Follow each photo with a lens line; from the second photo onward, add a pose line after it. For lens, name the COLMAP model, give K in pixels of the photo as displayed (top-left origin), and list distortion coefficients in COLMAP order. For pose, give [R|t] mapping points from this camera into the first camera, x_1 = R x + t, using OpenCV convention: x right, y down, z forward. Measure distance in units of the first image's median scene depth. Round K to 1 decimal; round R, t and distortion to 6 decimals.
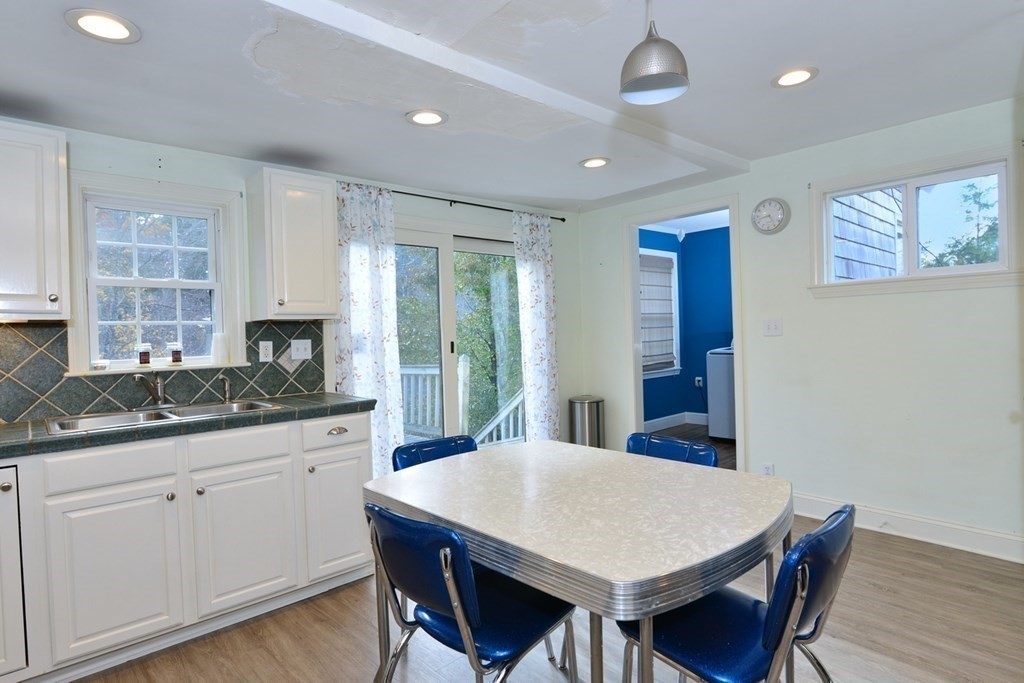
lens RADIAL K [[538.7, 0, 514.4], [0, 538.7, 341.2], [0, 0, 1]] dist [-0.020640, 0.000356]
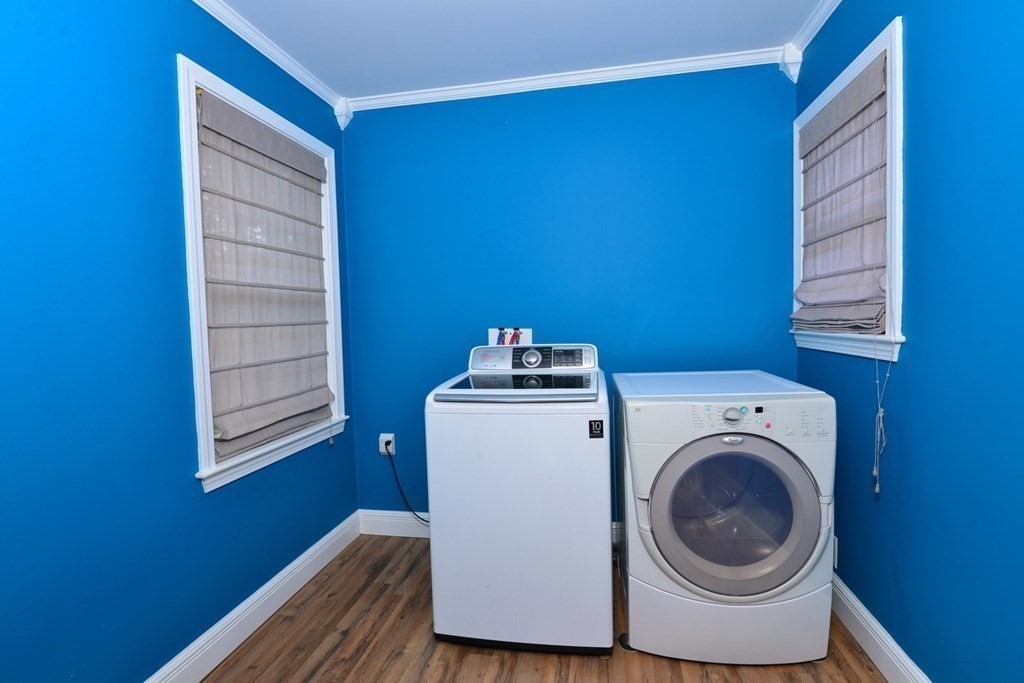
lens RADIAL K [[474.5, 0, 511.2], [0, 474.5, 342.2], [0, 0, 1]] dist [-0.020924, 0.002864]
pose [[0.797513, -0.016538, 0.603075, 0.358582], [0.008386, 0.999832, 0.016327, -0.031518], [-0.603243, -0.007963, 0.797518, 1.186105]]
